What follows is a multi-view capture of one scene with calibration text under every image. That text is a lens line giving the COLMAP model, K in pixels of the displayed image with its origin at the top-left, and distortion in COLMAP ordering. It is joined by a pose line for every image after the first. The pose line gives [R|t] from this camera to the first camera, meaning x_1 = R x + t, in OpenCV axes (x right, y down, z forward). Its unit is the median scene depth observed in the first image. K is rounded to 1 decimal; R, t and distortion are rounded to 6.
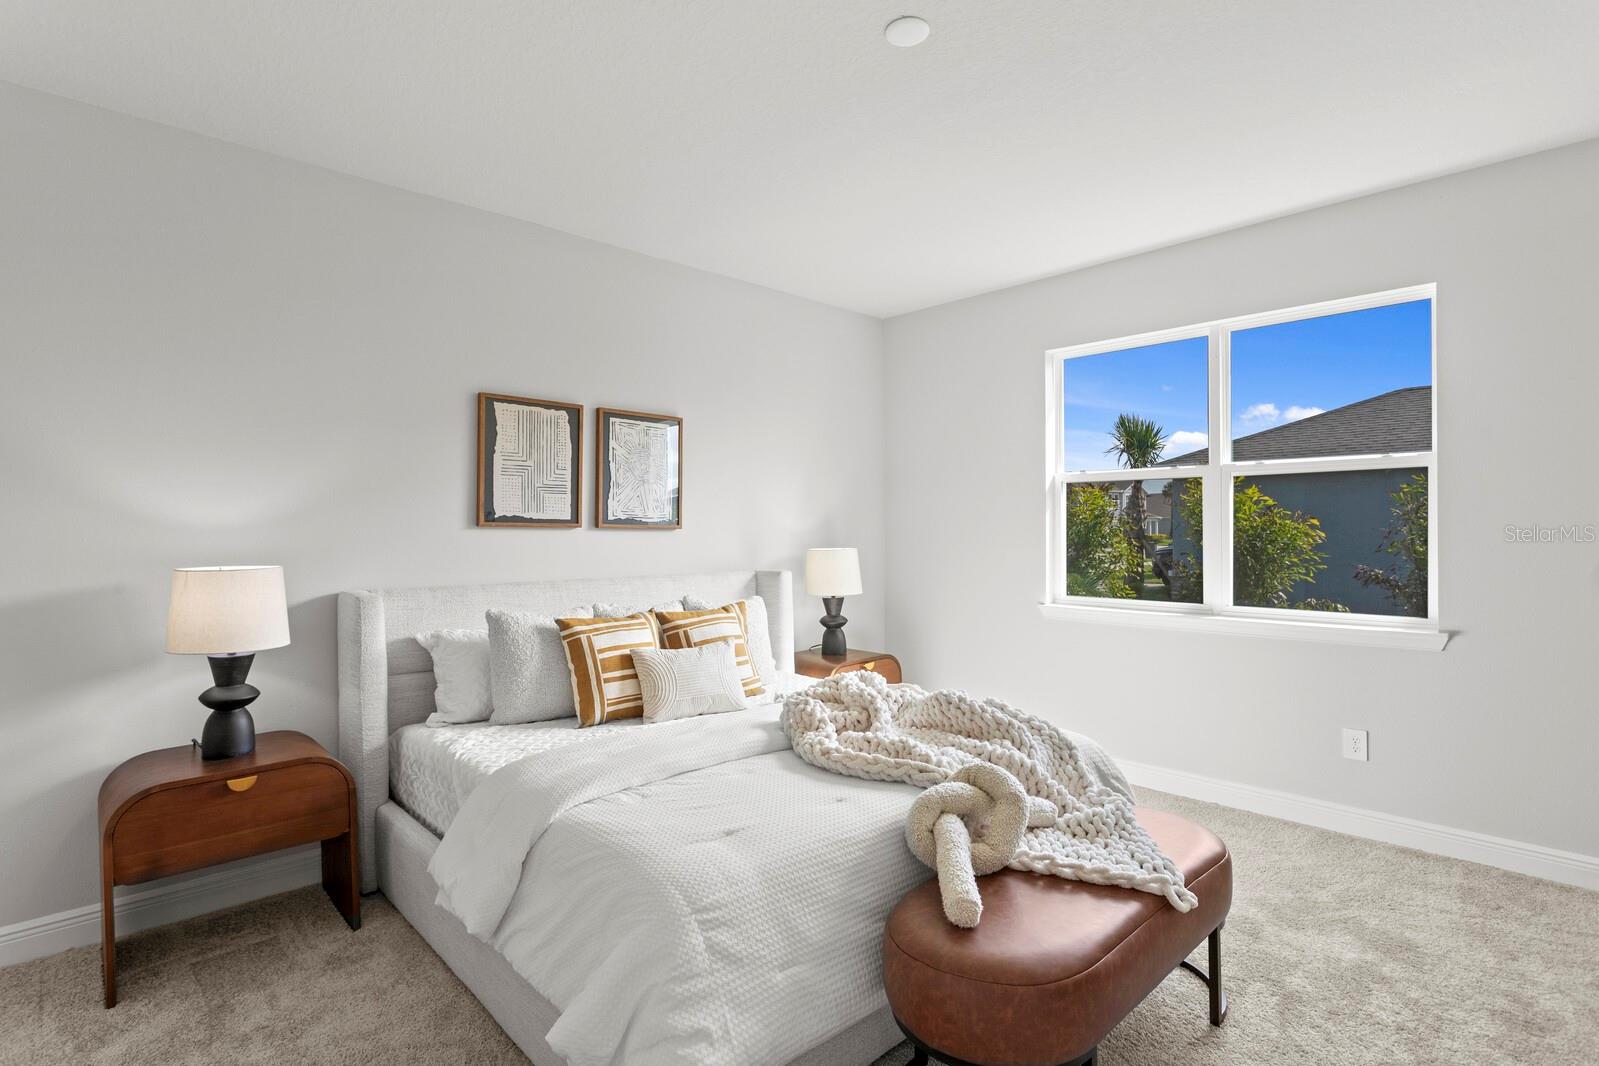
lens RADIAL K [[790.9, 0, 799.0], [0, 790.9, 530.1], [0, 0, 1]] dist [-0.013211, 0.004692]
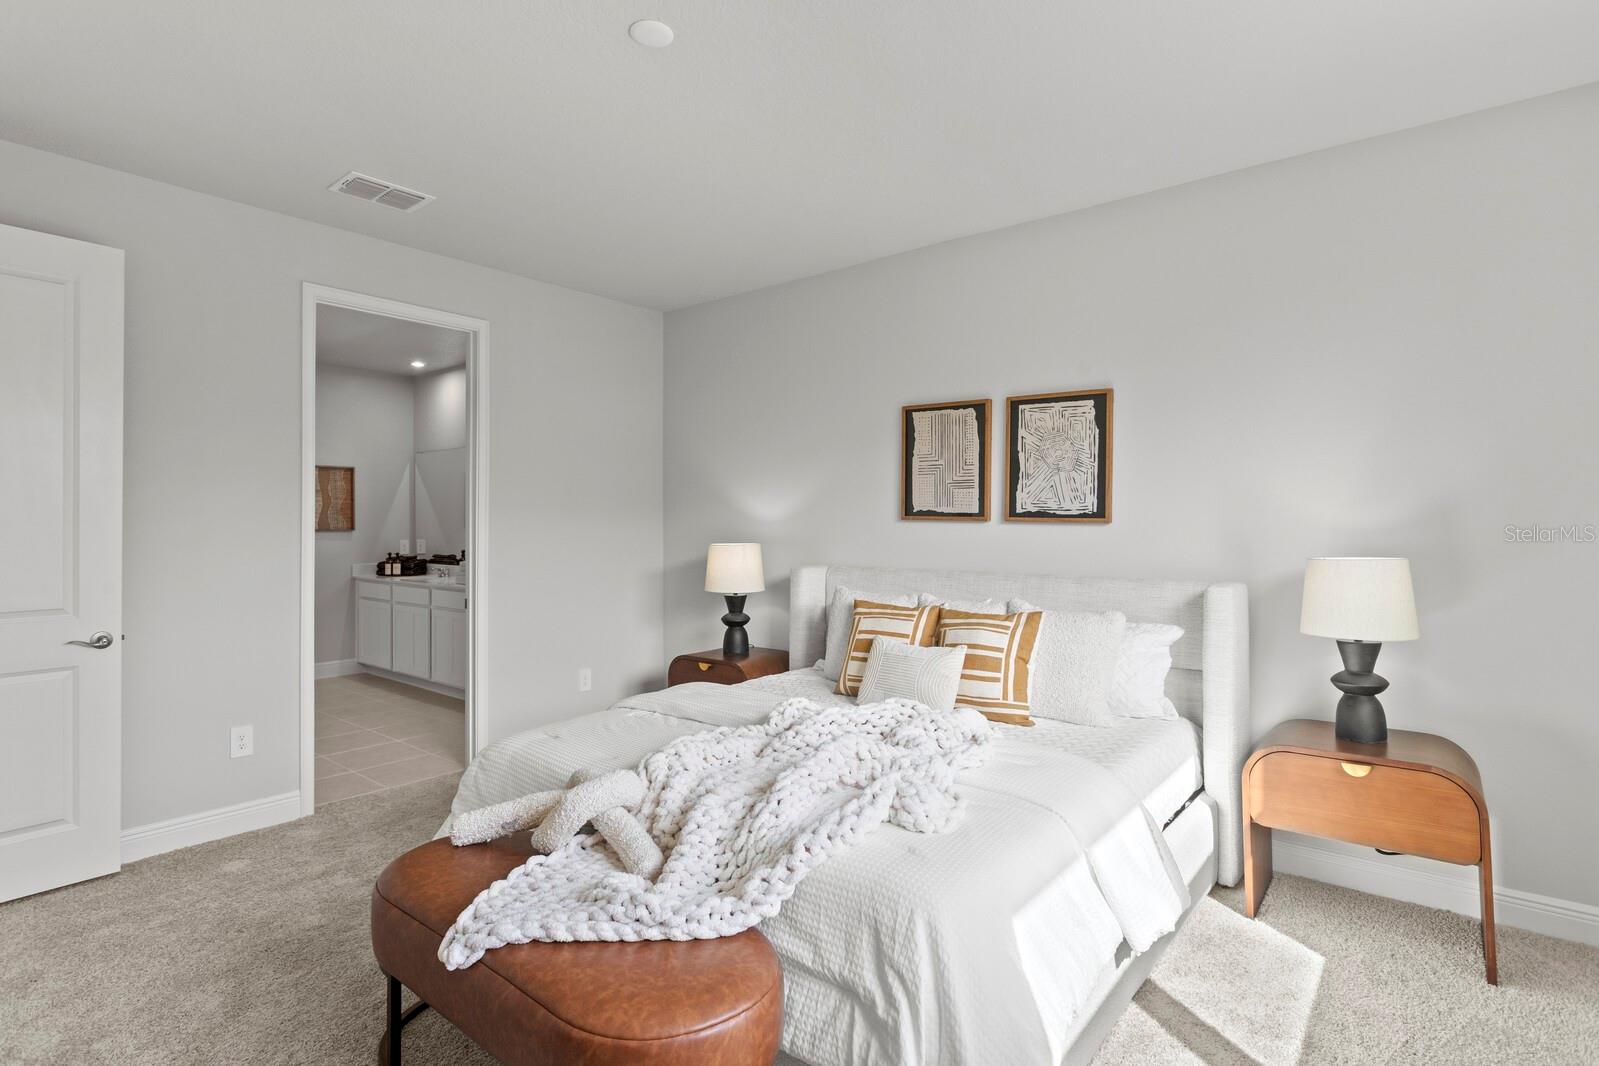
lens RADIAL K [[790.9, 0, 797.6], [0, 790.9, 525.2], [0, 0, 1]] dist [-0.013211, 0.004692]
pose [[0.124733, 0.012949, -0.992106, 0.700657], [-0.000138, 0.999915, 0.013034, -0.010654], [0.992190, -0.001489, 0.124724, 0.637506]]
